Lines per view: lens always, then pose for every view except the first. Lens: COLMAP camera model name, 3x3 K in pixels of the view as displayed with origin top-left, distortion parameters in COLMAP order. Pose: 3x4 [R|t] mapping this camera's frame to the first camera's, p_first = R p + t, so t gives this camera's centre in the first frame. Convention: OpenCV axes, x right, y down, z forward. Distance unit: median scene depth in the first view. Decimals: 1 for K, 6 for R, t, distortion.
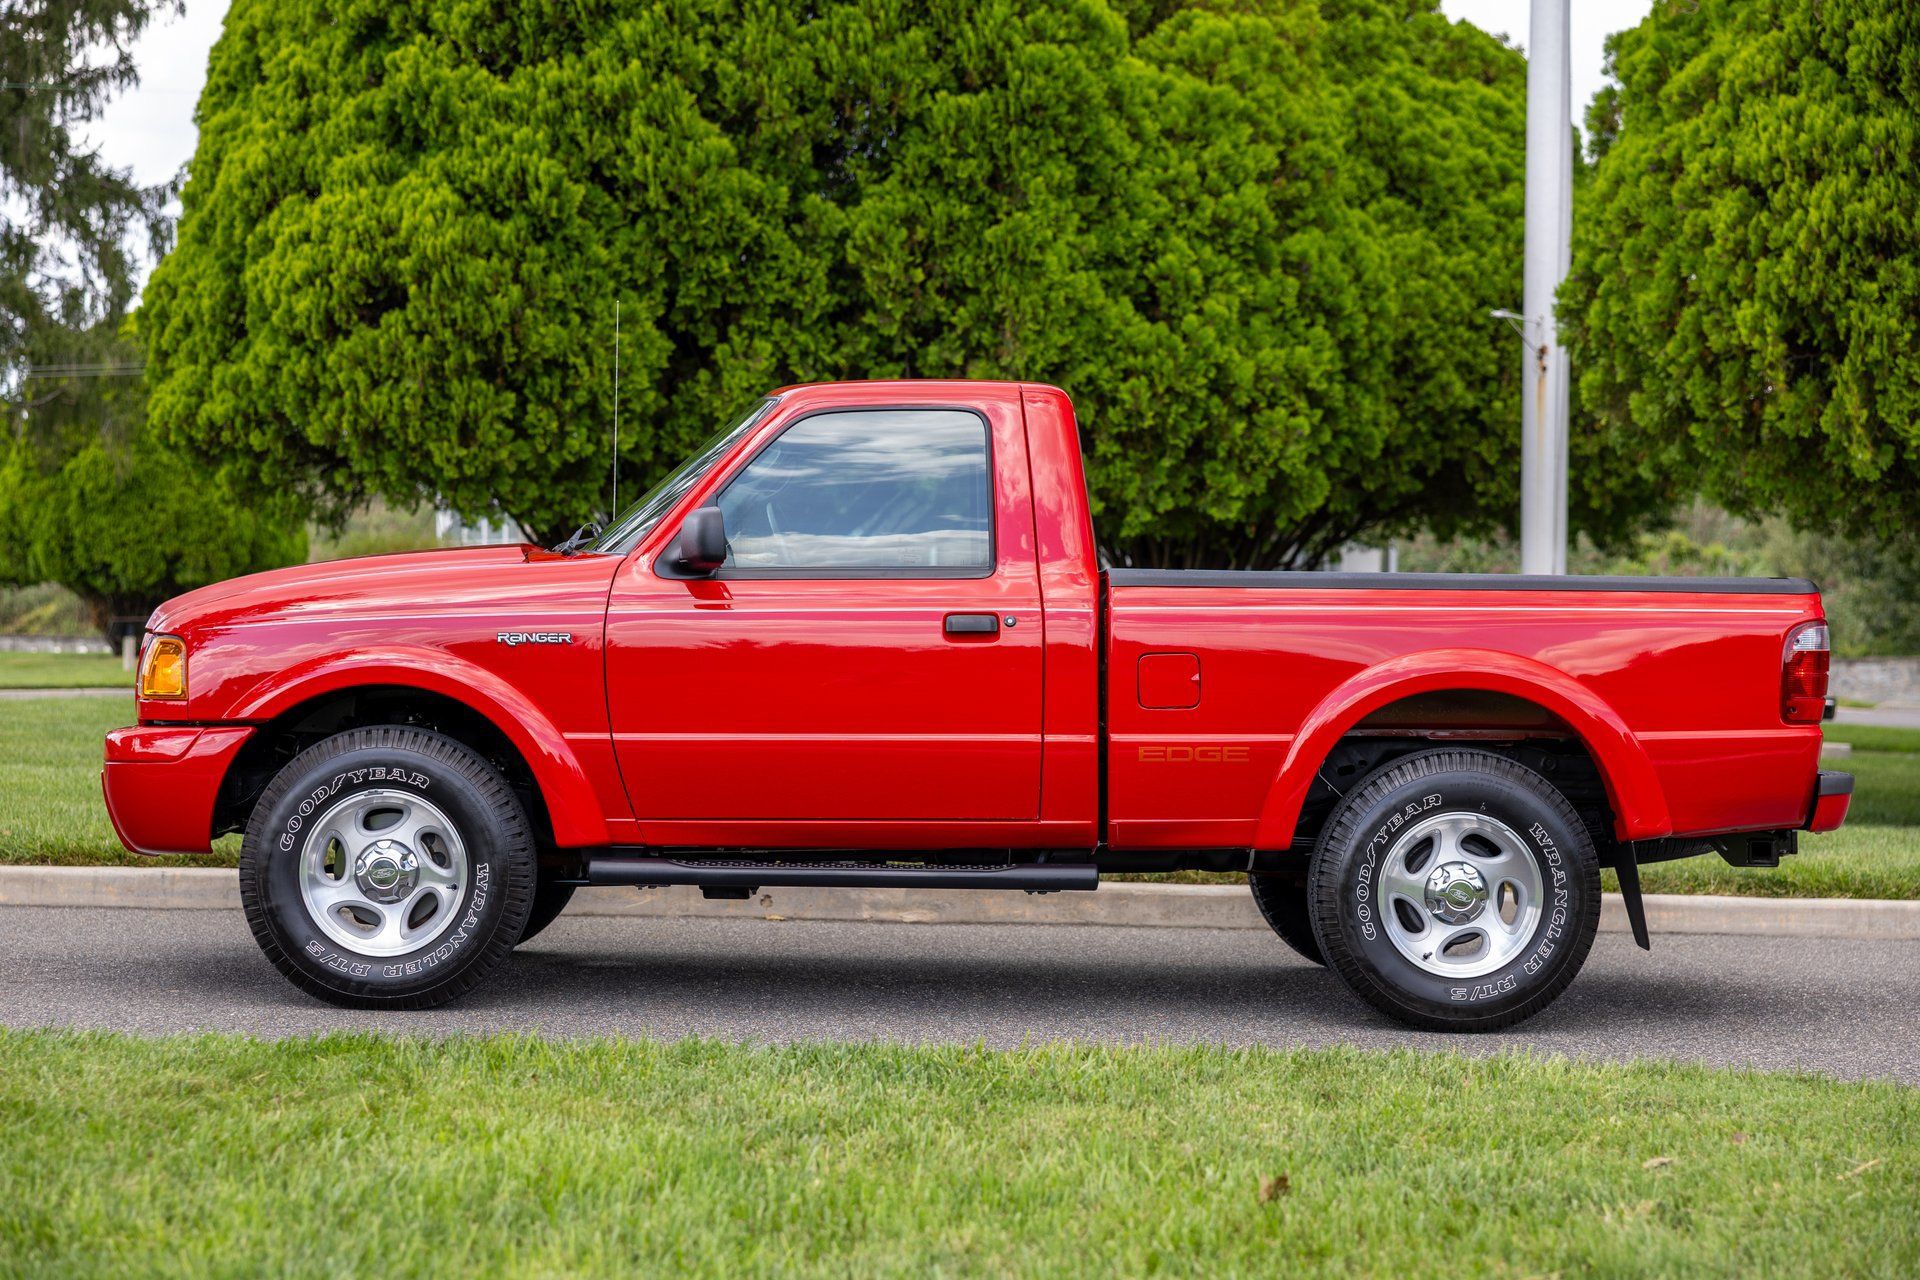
lens RADIAL K [[3167.2, 0, 960.0], [0, 3167.2, 640.0], [0, 0, 1]] dist [0.014951, 0.002139]
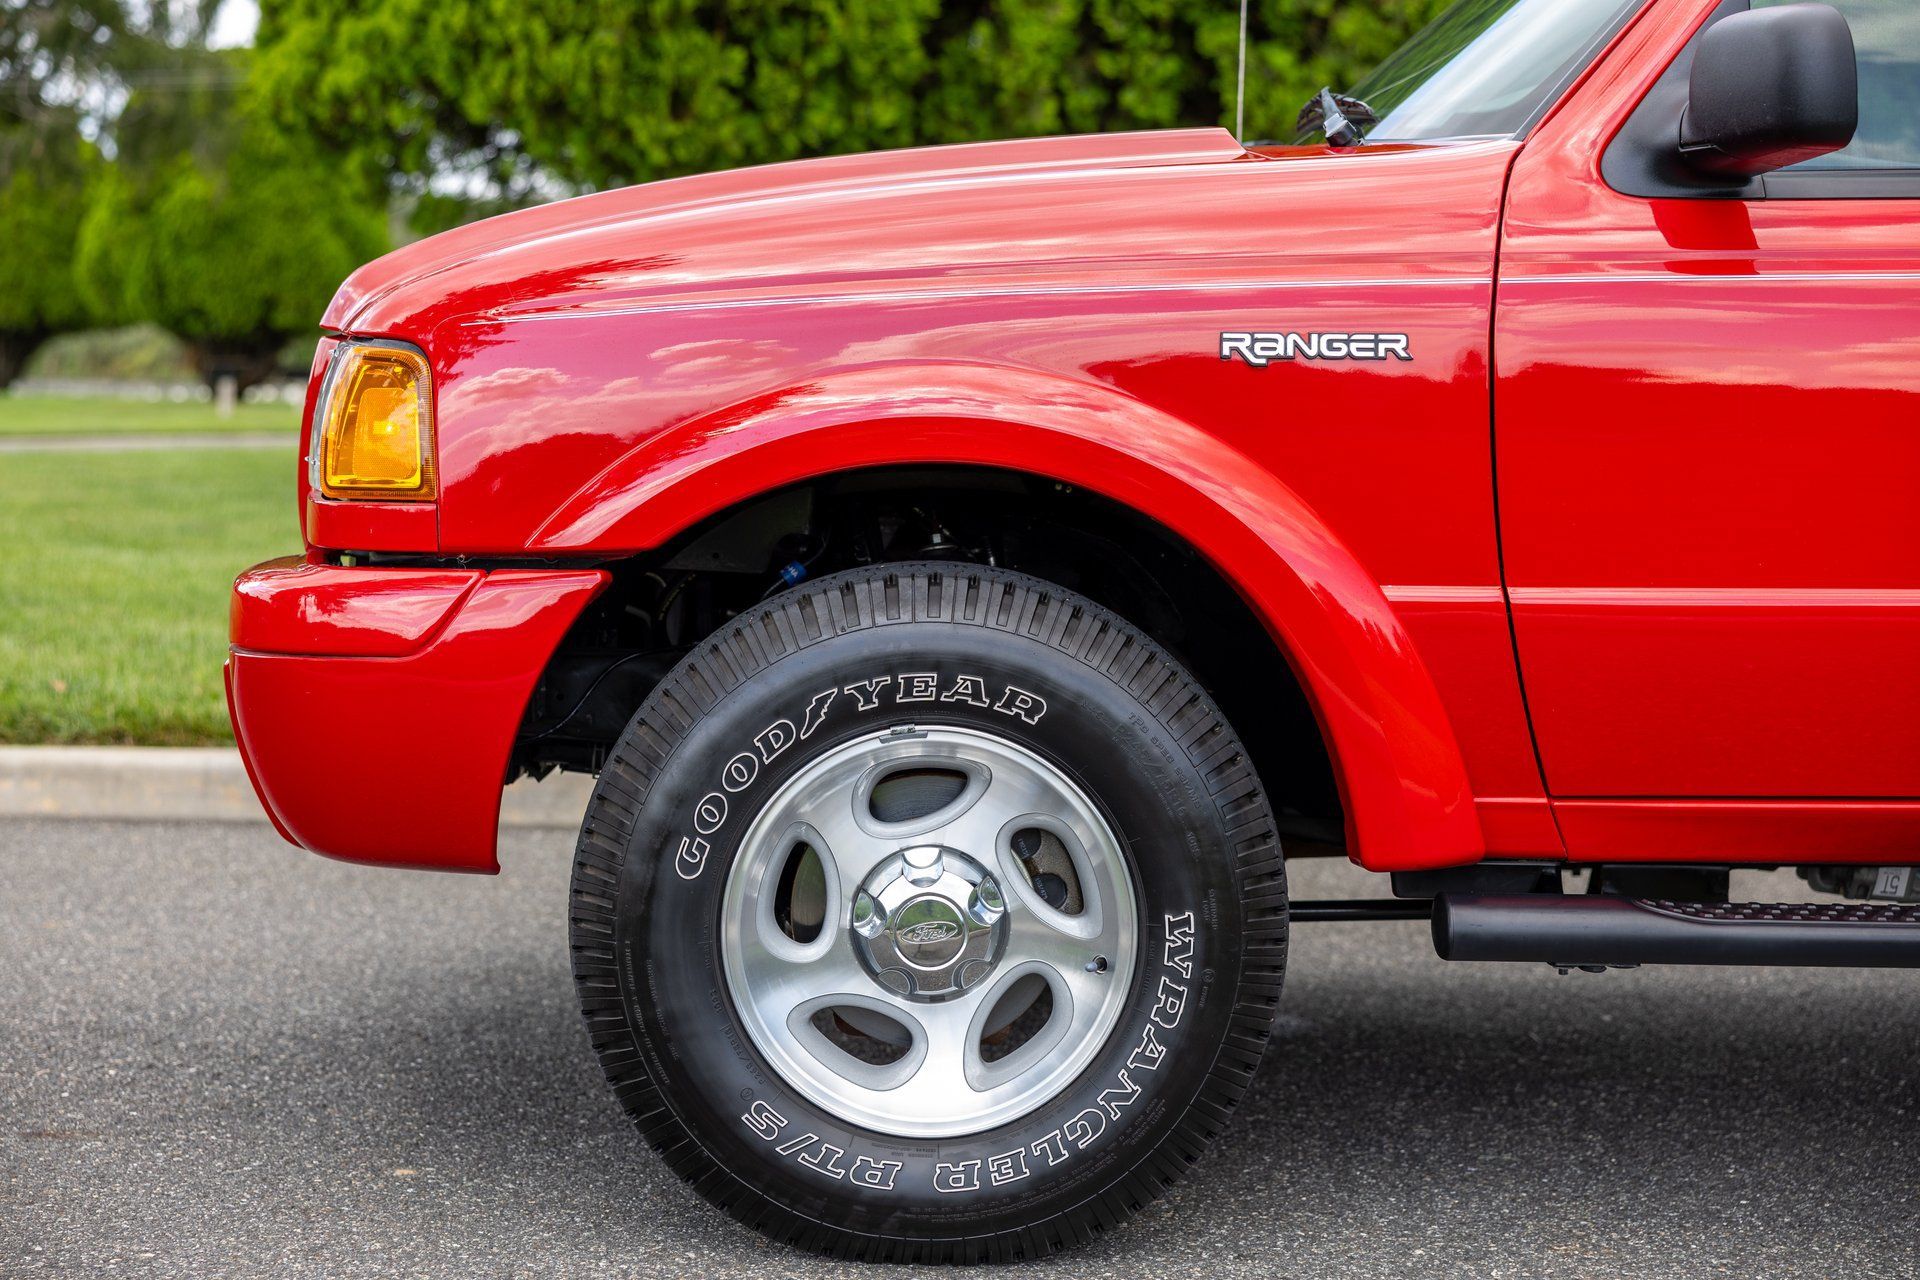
lens RADIAL K [[2966.1, 0, 960.0], [0, 2966.1, 640.0], [0, 0, 1]] dist [0.020192, 0.128011]
pose [[0.999899, 0.002360, -0.013982, -0.094891], [-0.001168, 0.996405, 0.084705, 0.002530], [0.014132, -0.084680, 0.996308, 0.344509]]
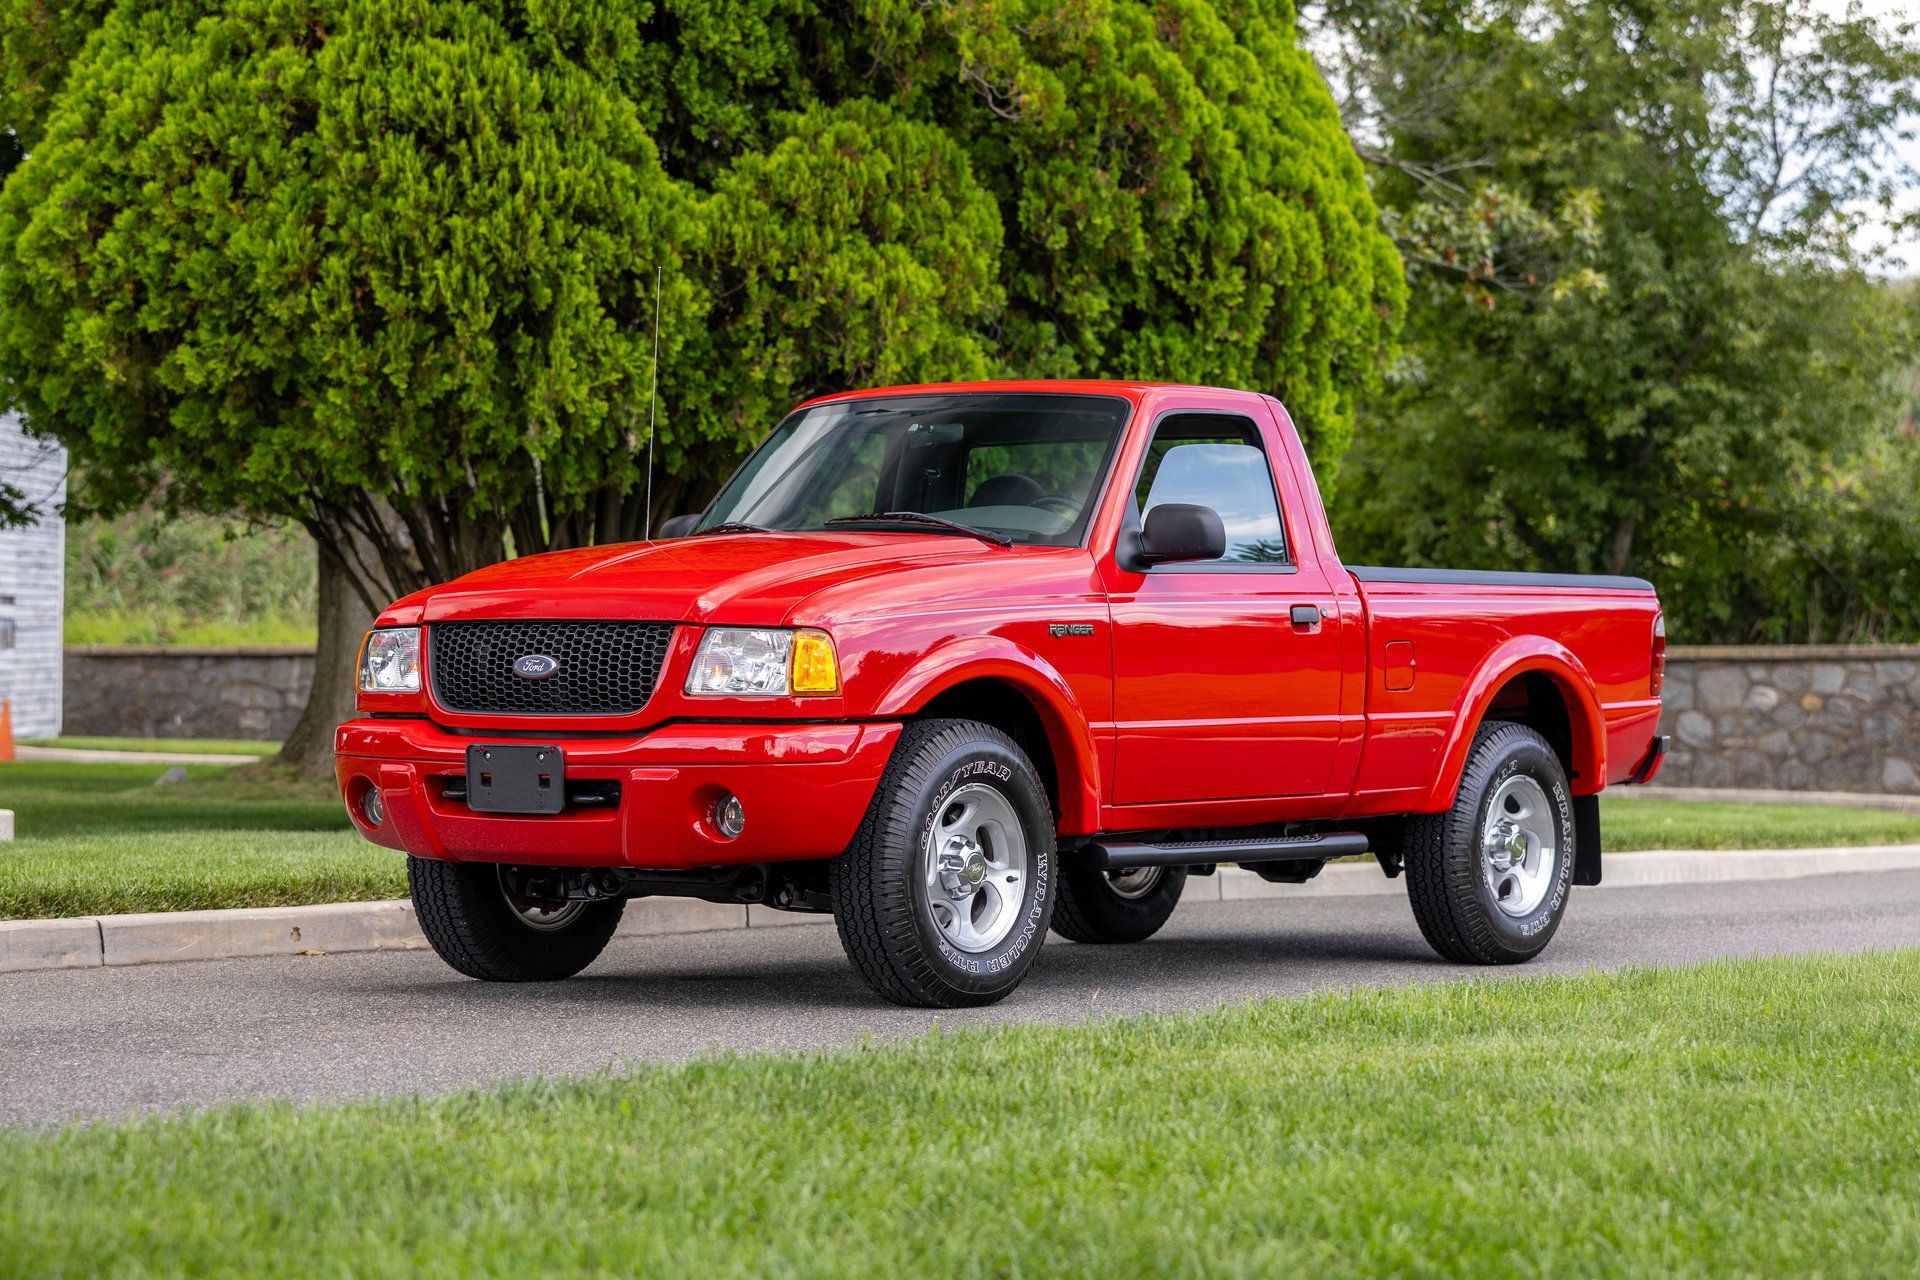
lens RADIAL K [[4547.4, 0, 960.0], [0, 4547.4, 640.0], [0, 0, 1]] dist [0.018628, -0.178372]
pose [[0.606215, -0.005369, 0.795283, -0.720896], [0.003053, 0.999986, 0.004423, -0.002113], [-0.795295, -0.000253, 0.606222, 0.079148]]
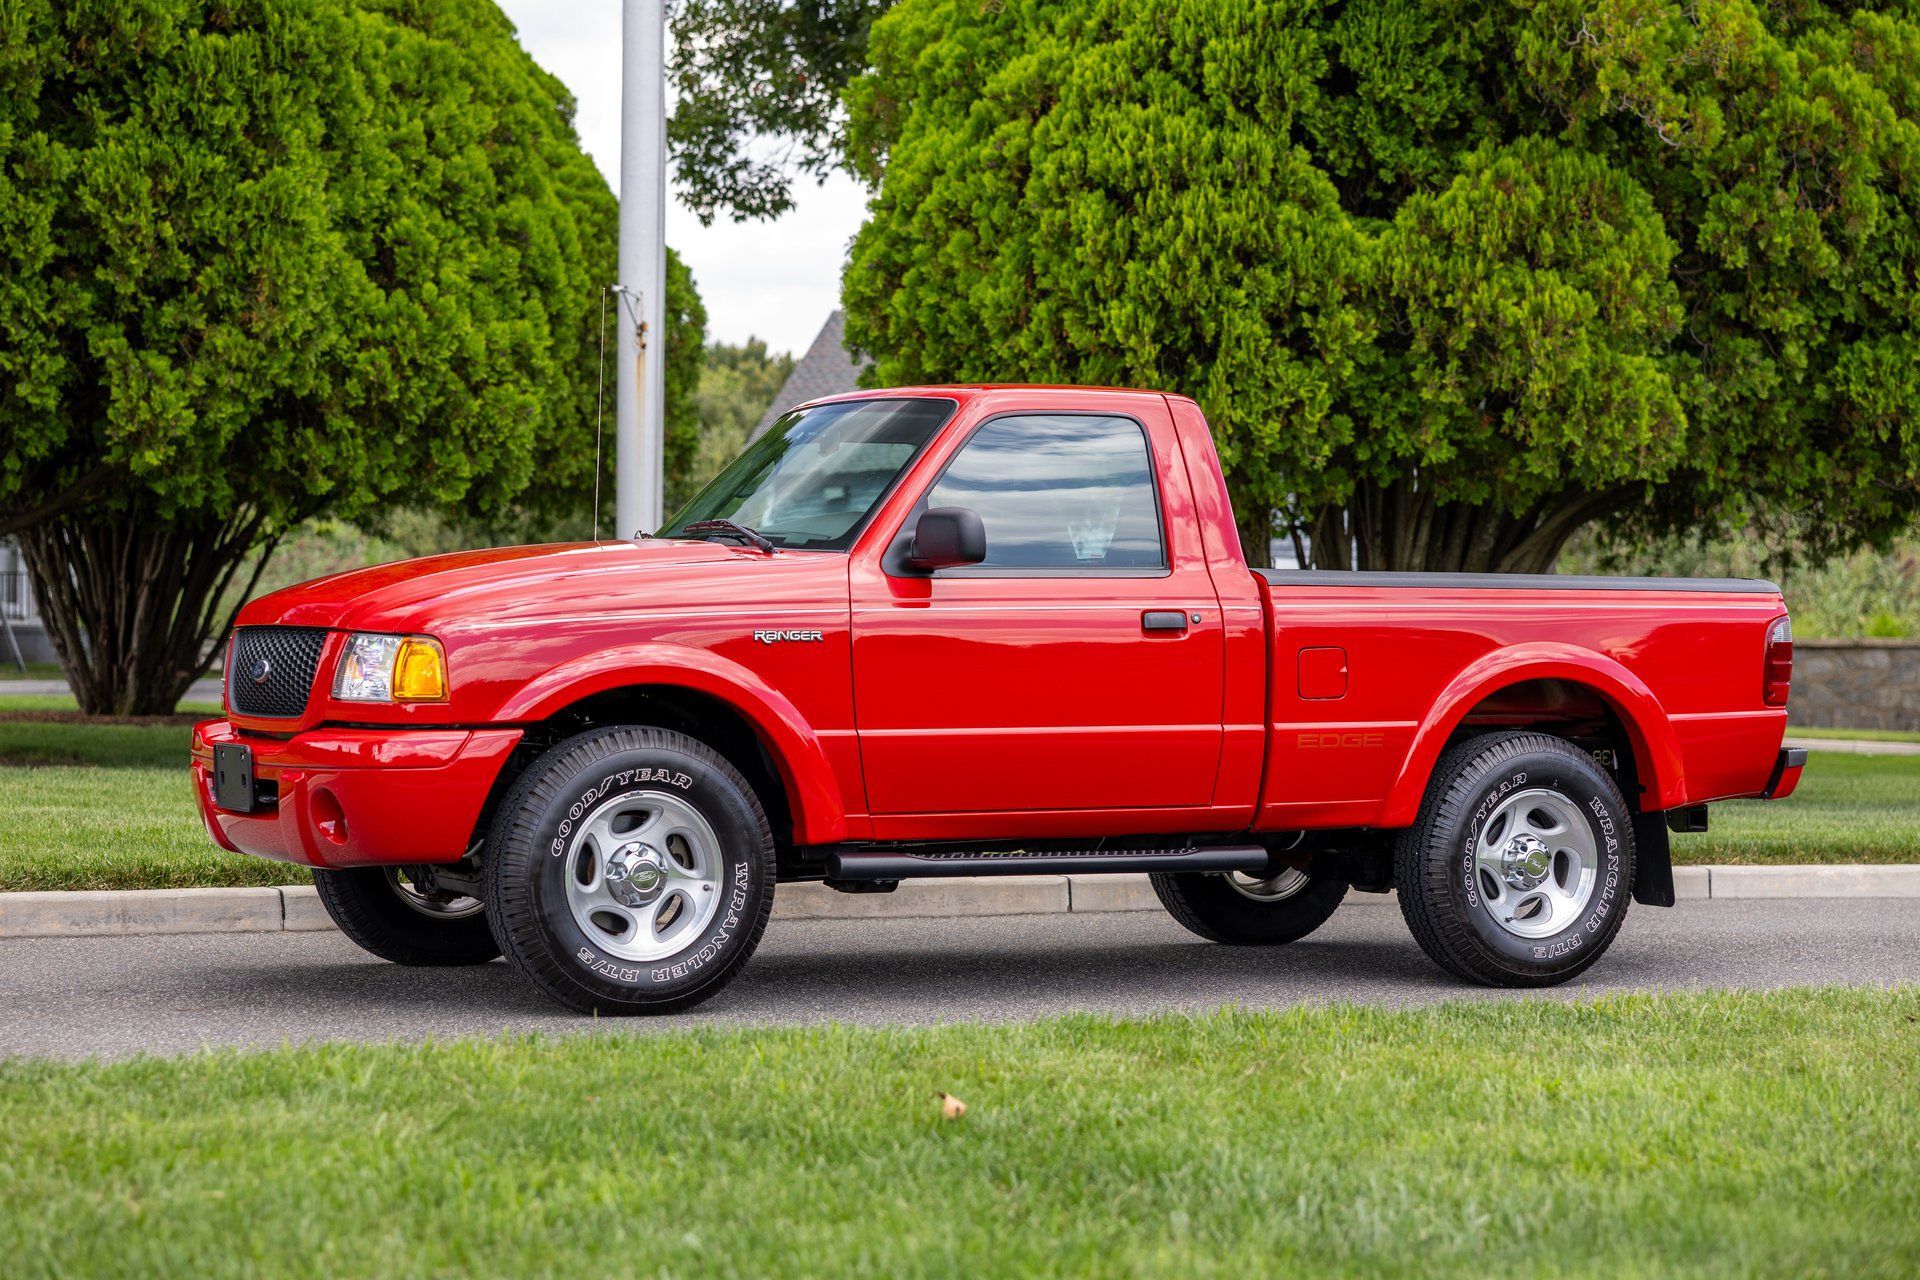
lens RADIAL K [[3553.8, 0, 924.1], [0, 3553.8, 597.7], [0, 0, 1]] dist [0.017561, -0.067505]
pose [[0.898851, 0.000576, 0.438255, -0.322313], [0.002346, 0.999978, -0.006127, -0.003138], [-0.438249, 0.006536, 0.898830, -0.015786]]
